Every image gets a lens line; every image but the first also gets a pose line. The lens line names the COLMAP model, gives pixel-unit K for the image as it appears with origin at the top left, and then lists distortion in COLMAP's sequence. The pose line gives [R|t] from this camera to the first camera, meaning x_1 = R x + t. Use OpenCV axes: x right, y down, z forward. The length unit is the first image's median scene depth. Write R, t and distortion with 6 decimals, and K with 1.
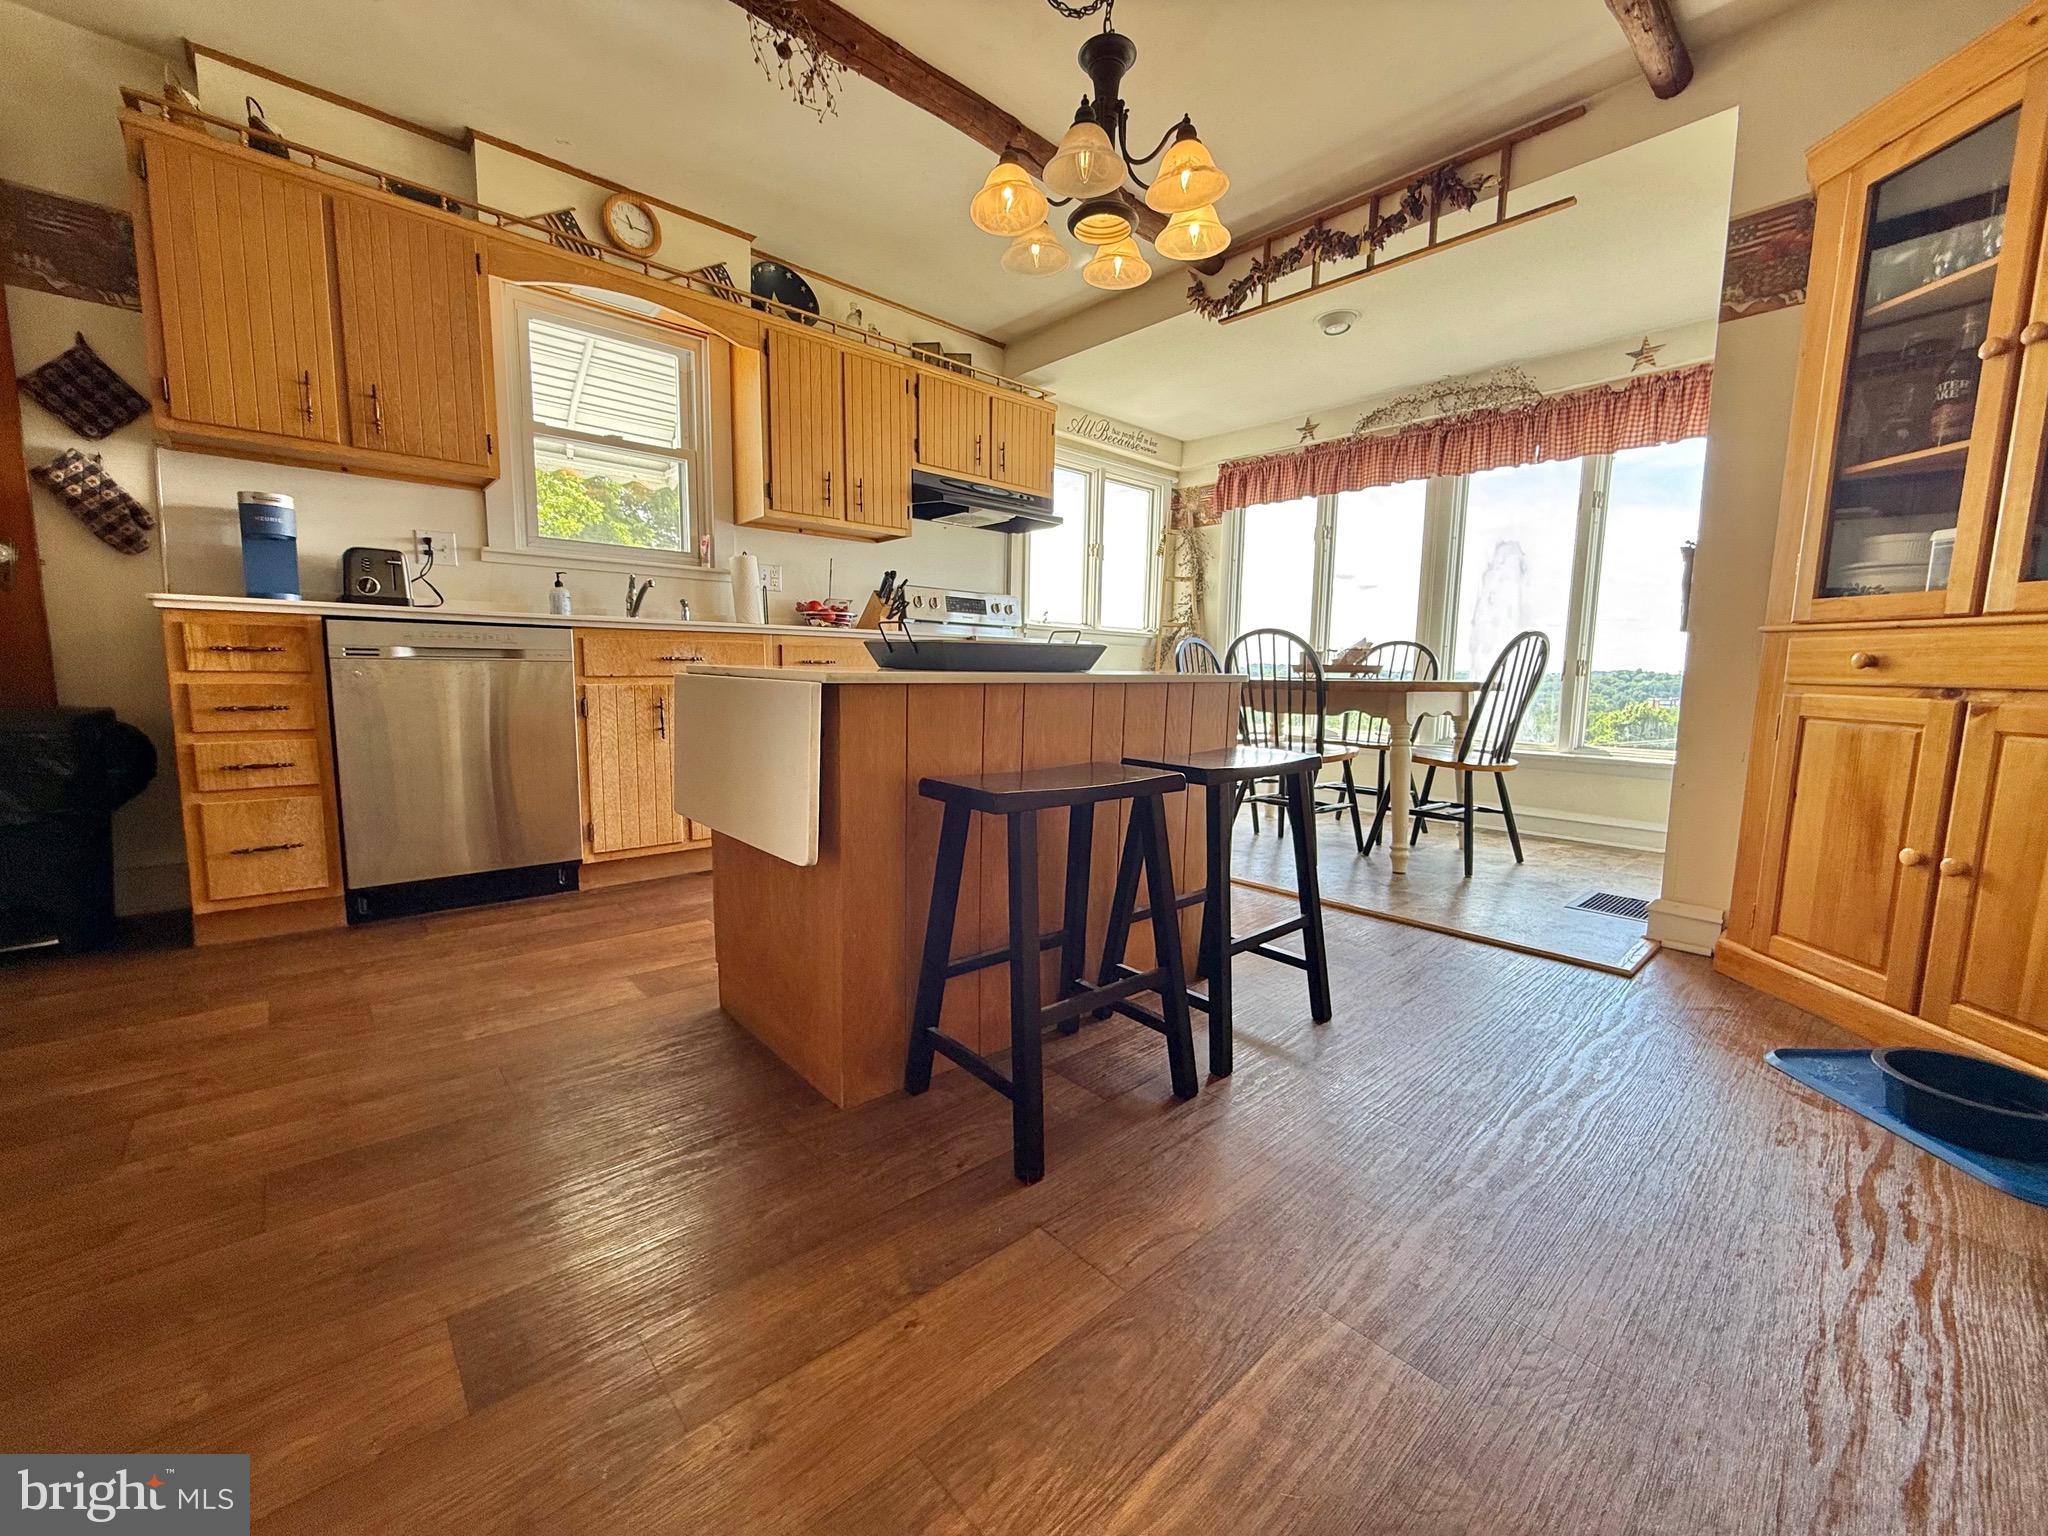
lens RADIAL K [[821.6, 0, 1014.9], [0, 821.6, 766.7], [0, 0, 1]] dist [-0.000137, 0.000310]
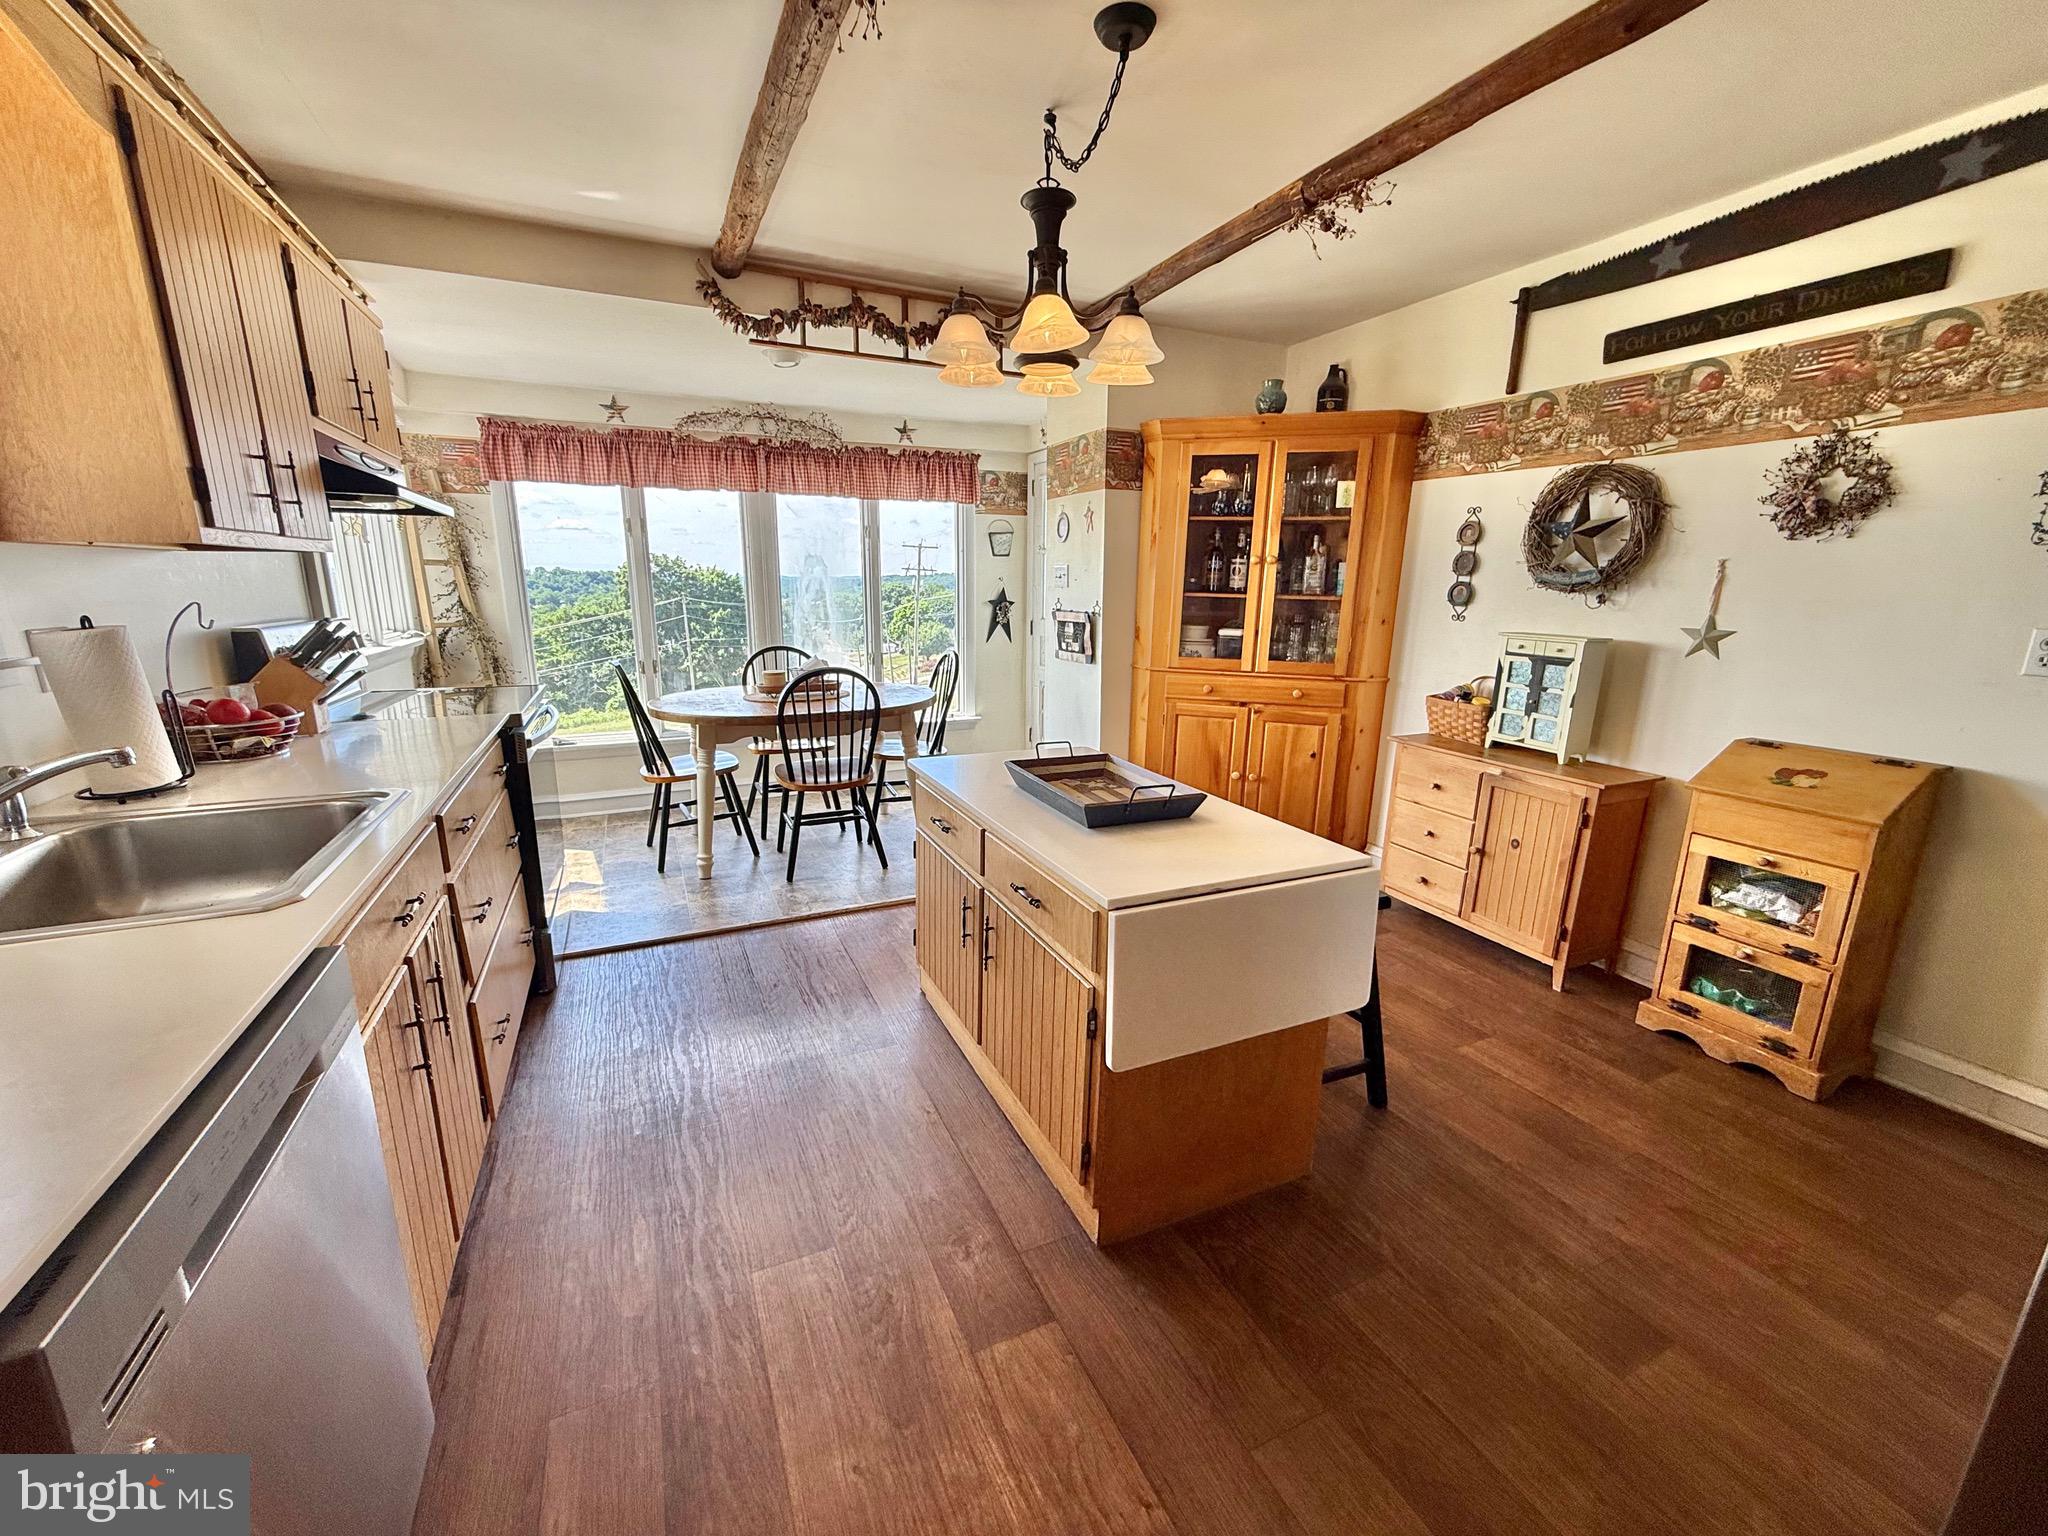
lens RADIAL K [[821.6, 0, 1018.8], [0, 821.6, 770.5], [0, 0, 1]] dist [-0.000137, 0.000310]
pose [[0.289095, -0.233097, 0.928488, -0.898153], [0.109704, 0.971580, 0.209757, -0.333667], [-0.950994, 0.041219, 0.306450, 0.644163]]
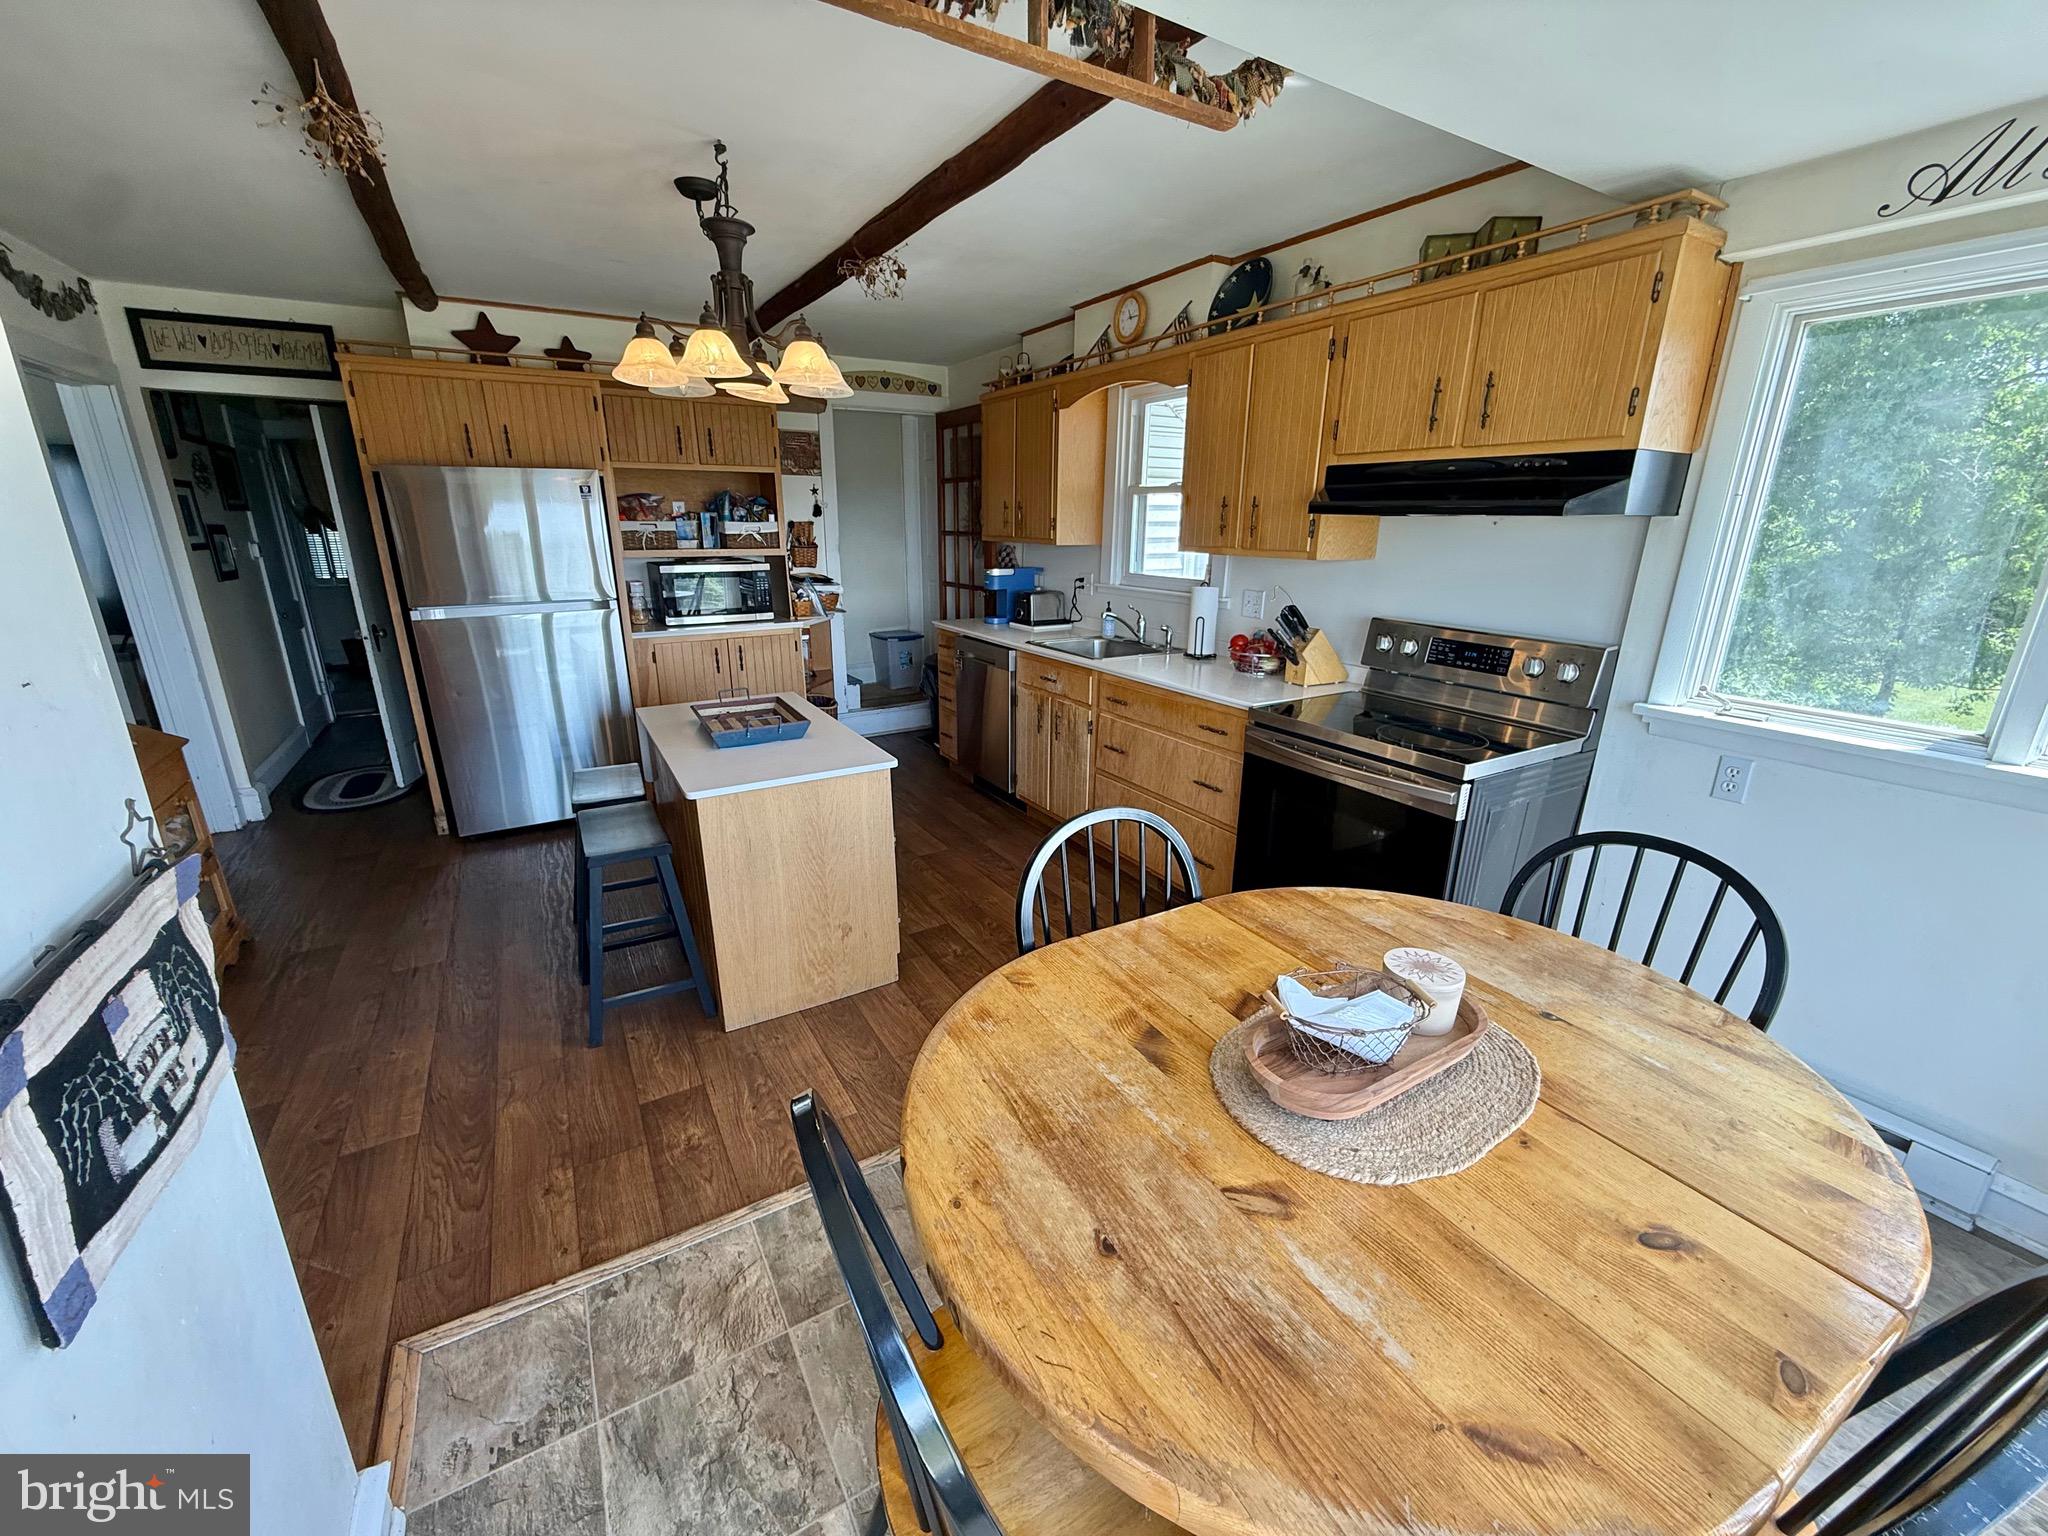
lens RADIAL K [[821.6, 0, 1011.9], [0, 821.6, 768.9], [0, 0, 1]] dist [-0.000137, 0.000310]
pose [[-0.187279, 0.267108, -0.945294, 1.159735], [-0.126418, 0.947764, 0.292852, -0.478378], [0.974138, 0.174347, -0.143729, 1.469832]]
